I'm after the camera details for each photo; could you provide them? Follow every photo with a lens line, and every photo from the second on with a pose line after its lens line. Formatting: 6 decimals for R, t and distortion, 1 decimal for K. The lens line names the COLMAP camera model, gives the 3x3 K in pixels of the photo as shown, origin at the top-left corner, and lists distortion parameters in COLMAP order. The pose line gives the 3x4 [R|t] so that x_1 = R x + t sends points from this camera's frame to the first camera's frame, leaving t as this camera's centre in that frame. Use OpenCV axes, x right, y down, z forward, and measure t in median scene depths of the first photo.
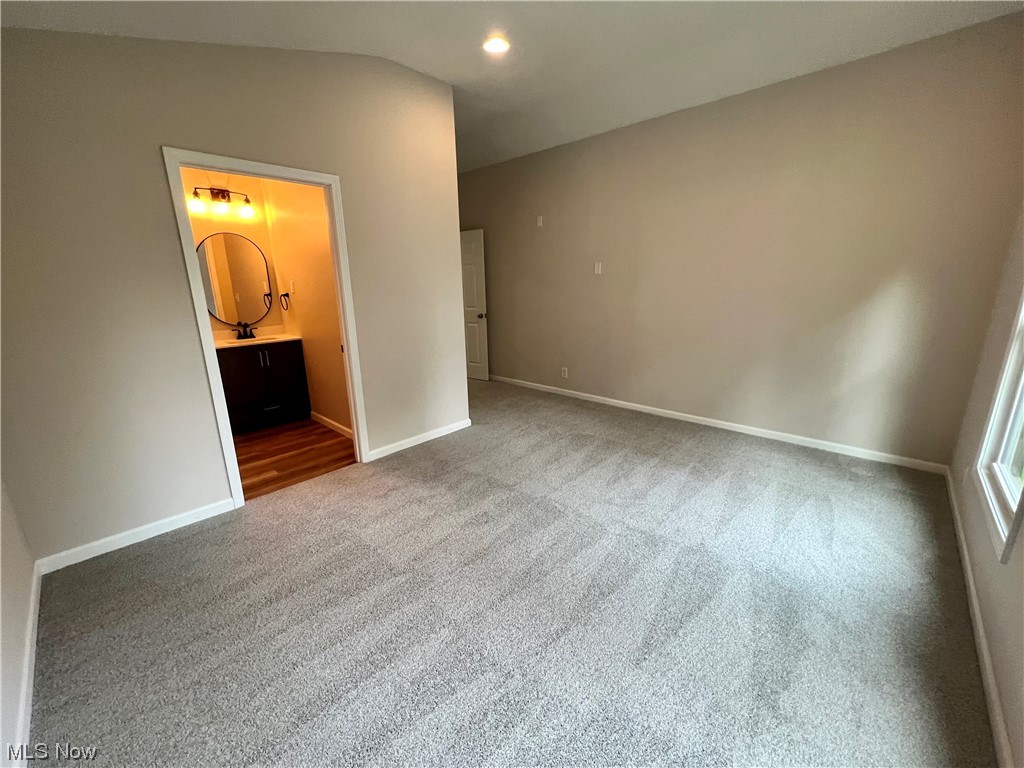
lens RADIAL K [[407.5, 0, 511.7], [0, 407.5, 381.1], [0, 0, 1]] dist [-0.000215, -0.000651]
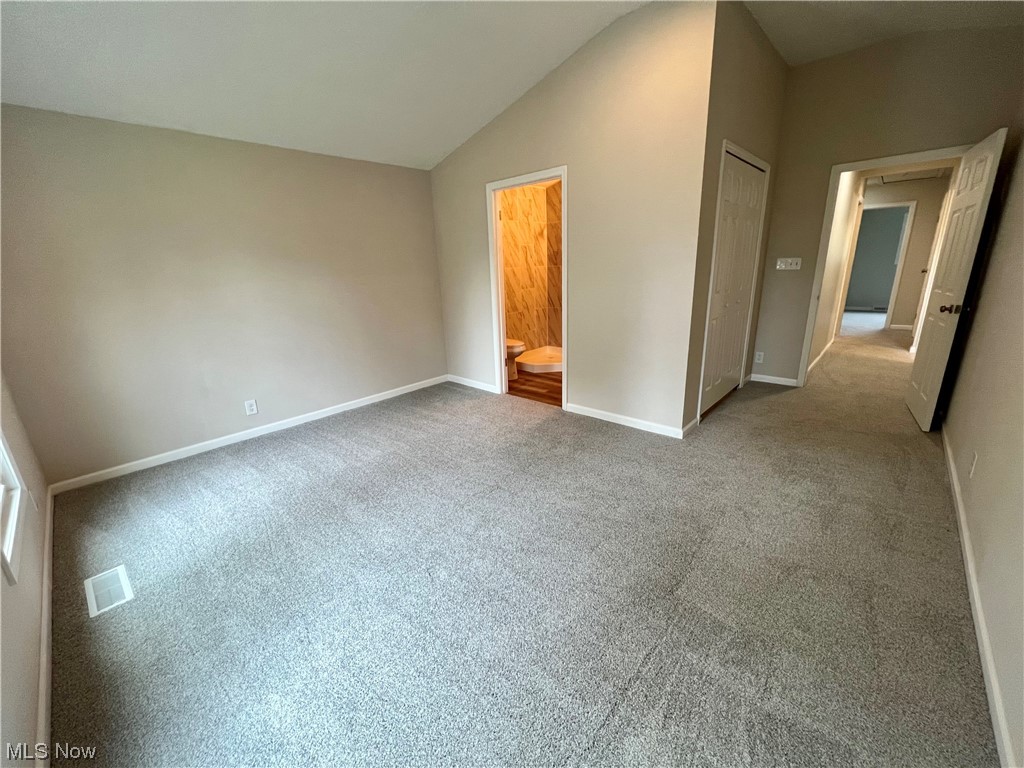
lens RADIAL K [[407.5, 0, 512.5], [0, 407.5, 386.4], [0, 0, 1]] dist [-0.000215, -0.000651]
pose [[0.013894, 0.313311, -0.949549, 0.711485], [-0.192587, 0.932698, 0.304933, -0.190096], [0.981182, 0.178634, 0.073298, 0.700911]]
